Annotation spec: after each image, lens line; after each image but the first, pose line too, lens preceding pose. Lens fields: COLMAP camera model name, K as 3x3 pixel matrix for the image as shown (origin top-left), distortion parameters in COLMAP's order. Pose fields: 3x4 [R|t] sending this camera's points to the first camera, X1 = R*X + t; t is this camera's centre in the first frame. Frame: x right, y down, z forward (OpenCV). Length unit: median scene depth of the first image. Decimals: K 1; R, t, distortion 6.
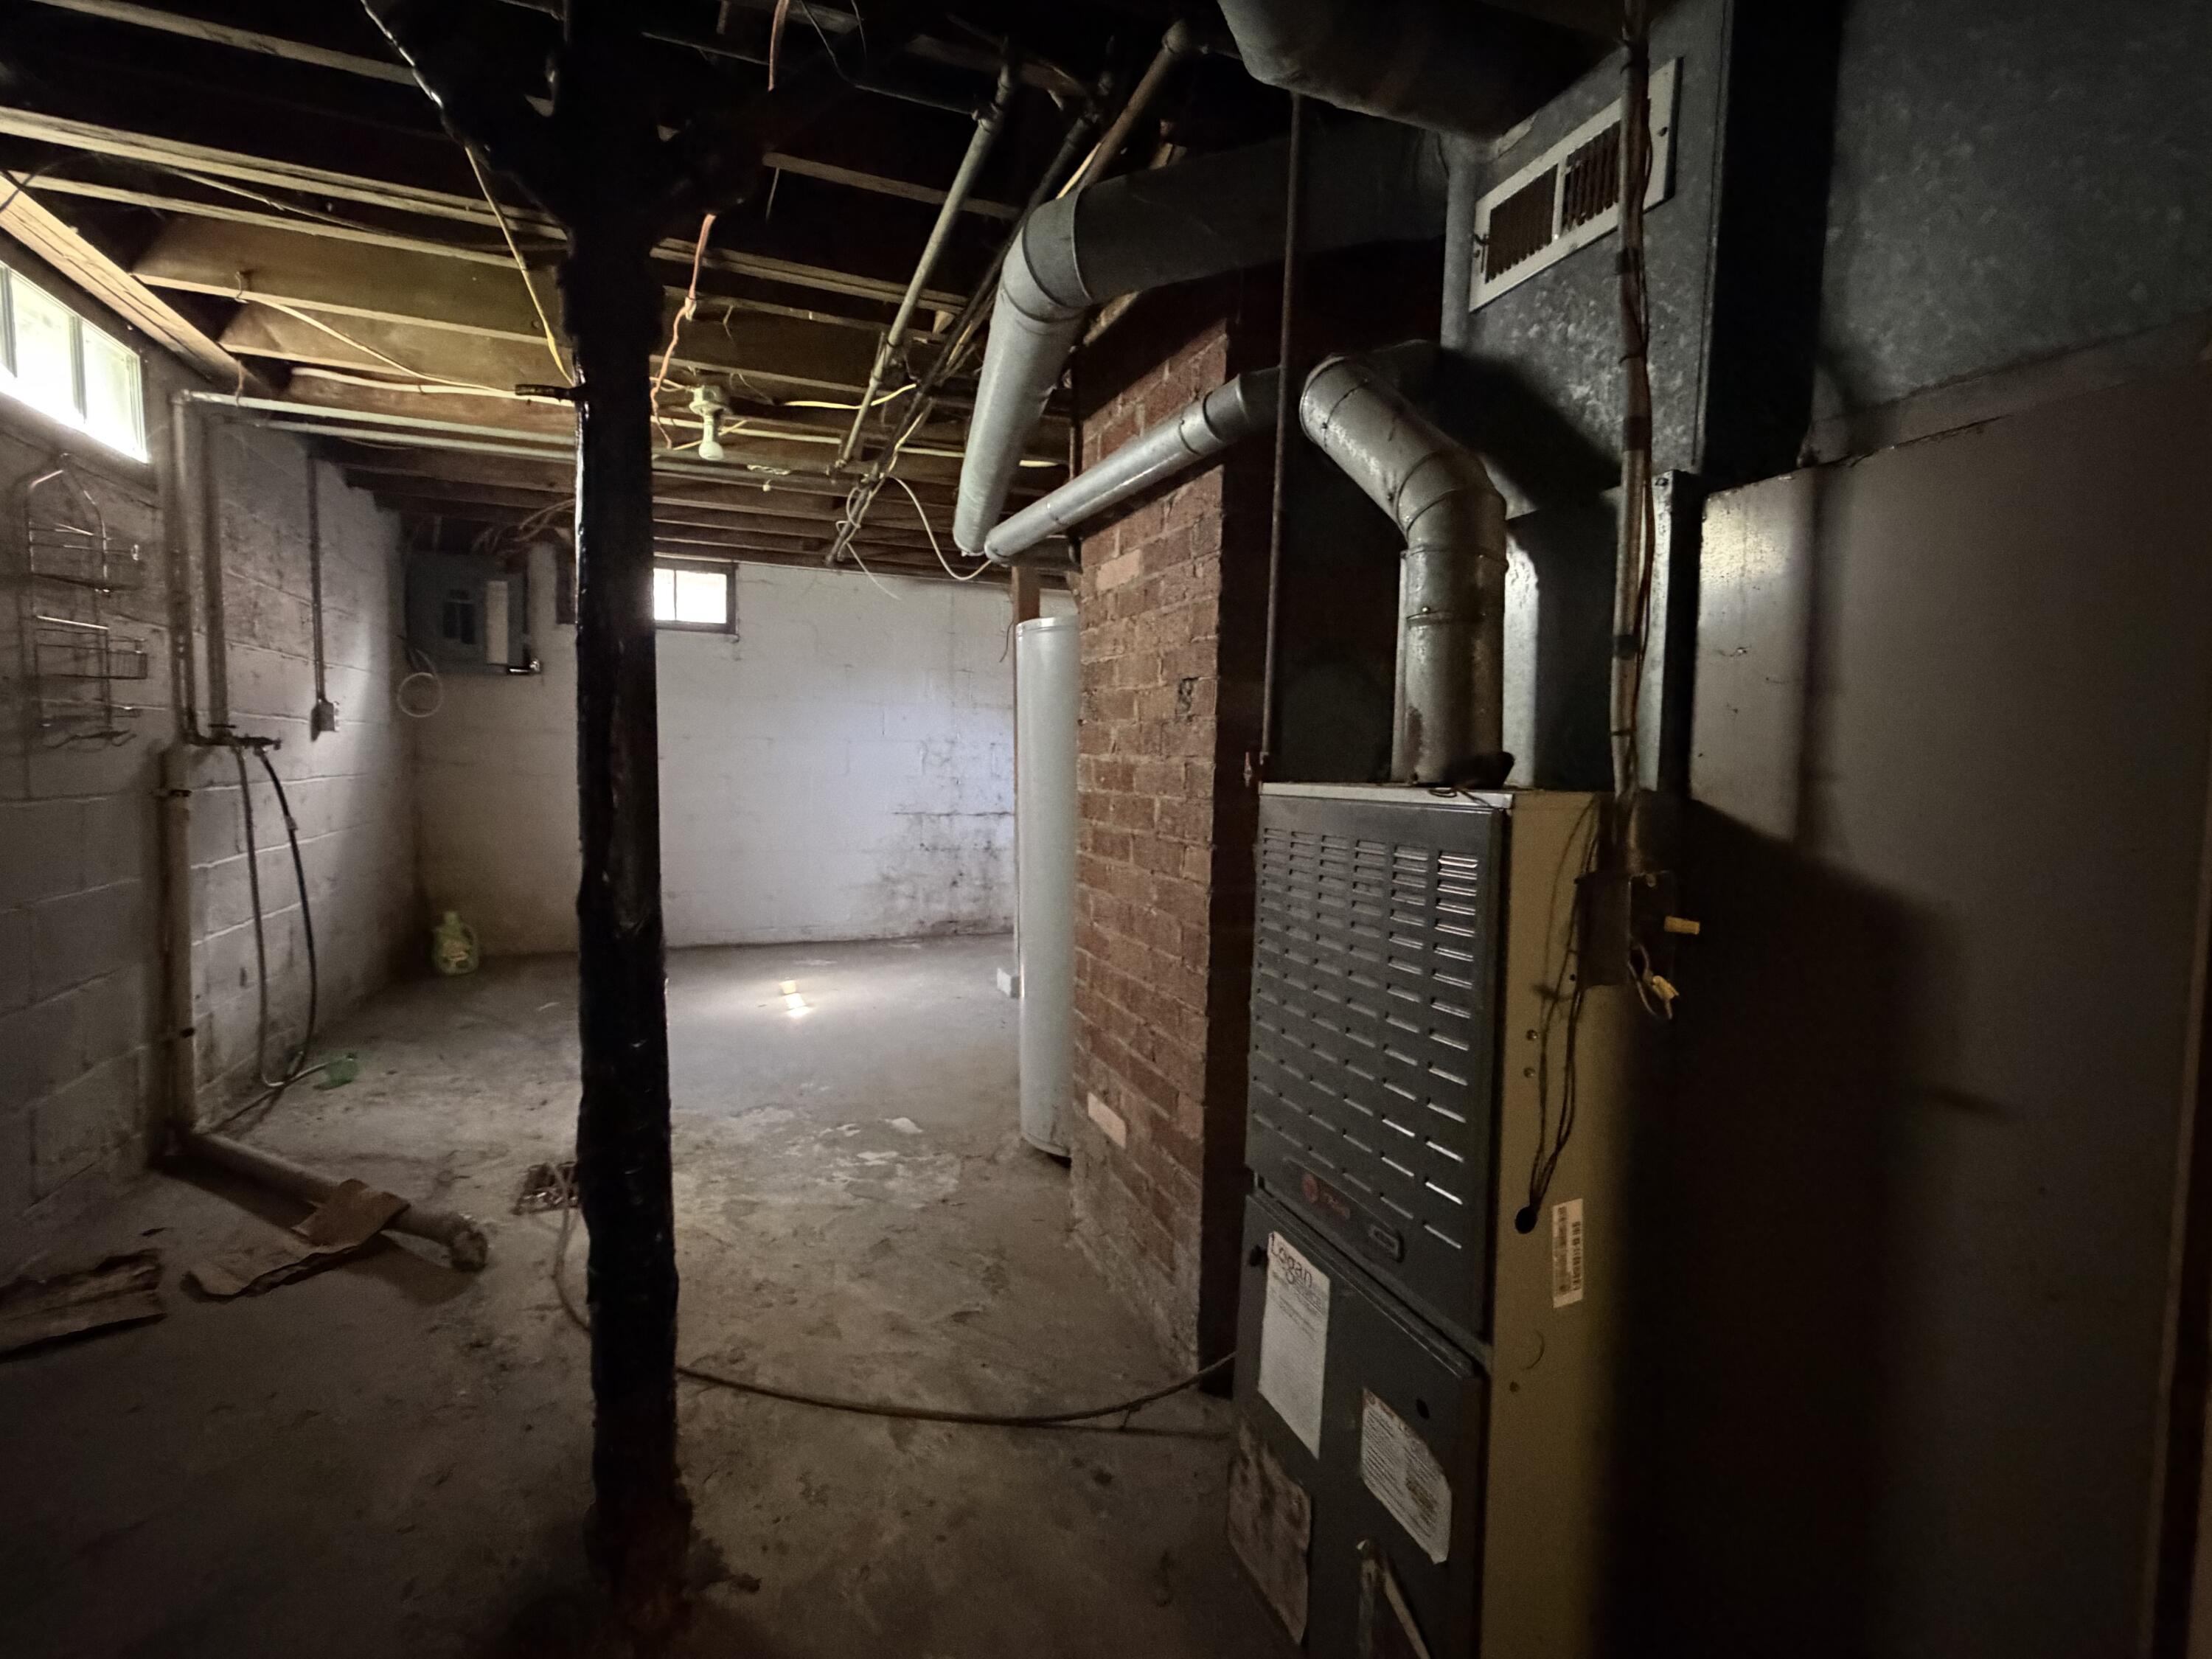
lens RADIAL K [[1017.1, 0, 1108.8], [0, 1017.1, 826.3], [0, 0, 1]] dist [0.000075, 0.000090]
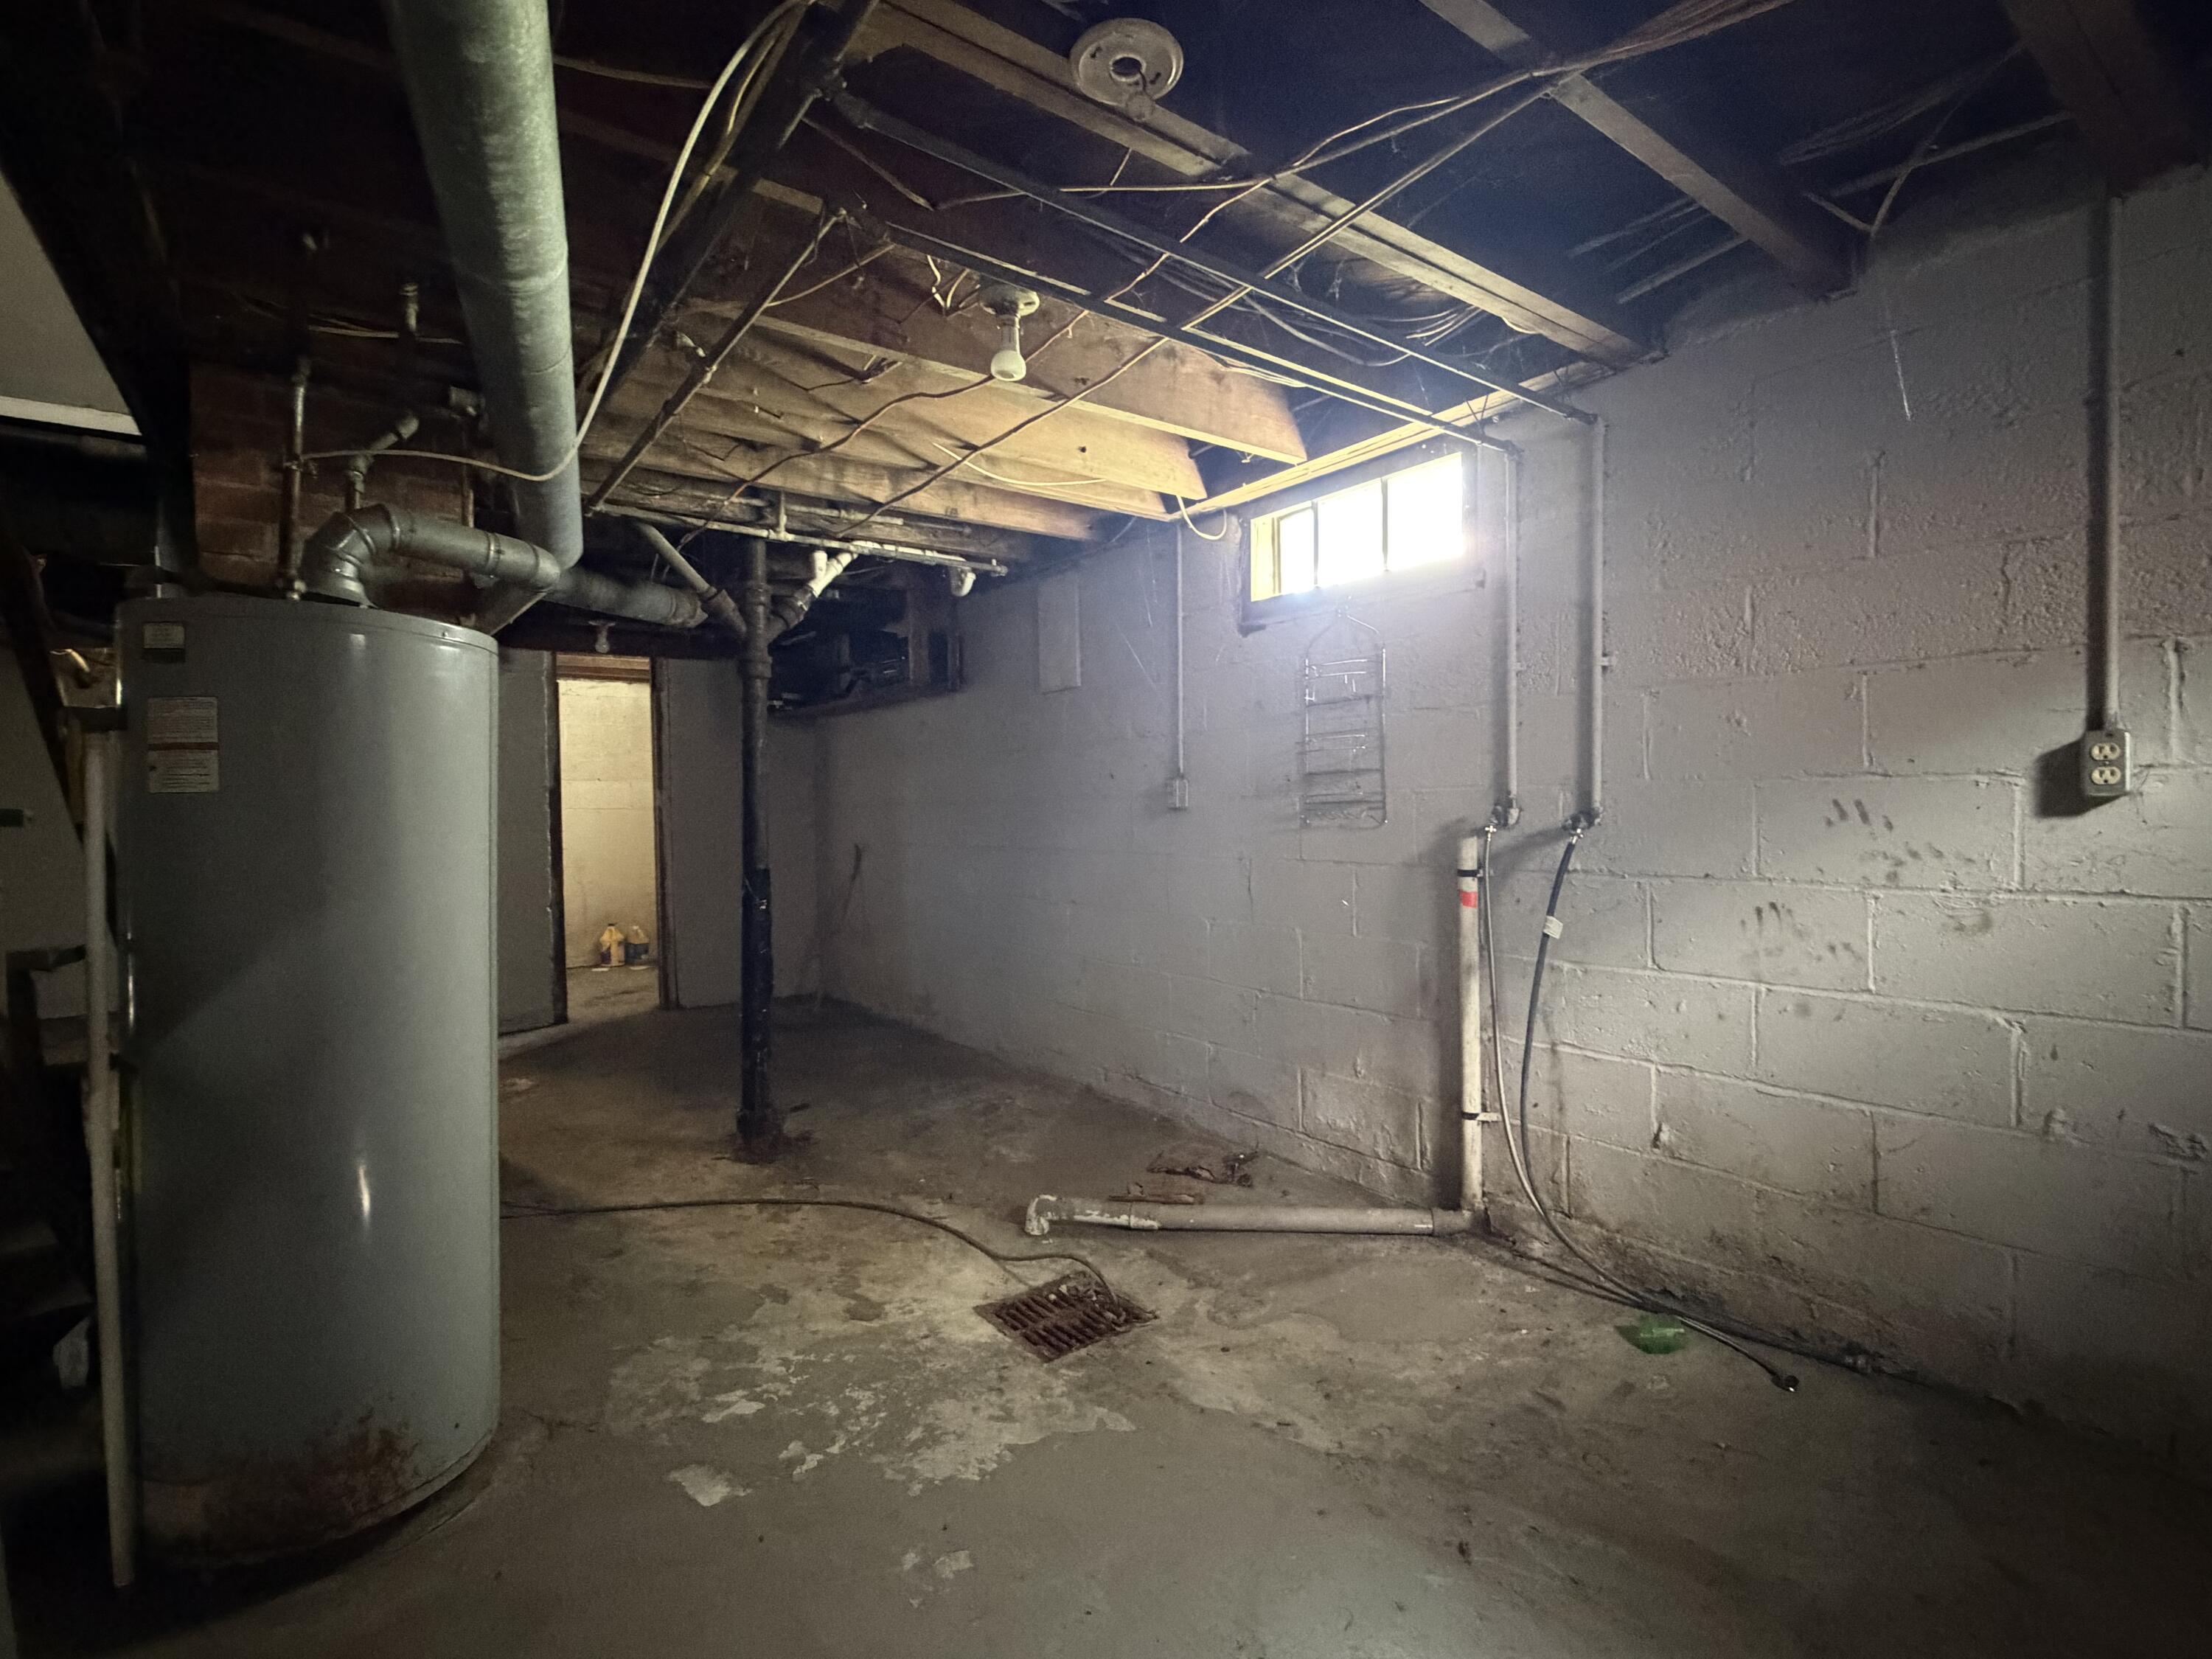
lens RADIAL K [[1017.1, 0, 1103.3], [0, 1017.1, 826.2], [0, 0, 1]] dist [0.000075, 0.000090]
pose [[-0.963367, -0.002926, -0.268170, -0.290466], [-0.023597, 0.996987, 0.073893, -0.134074], [0.267146, 0.077514, -0.960533, 1.748548]]
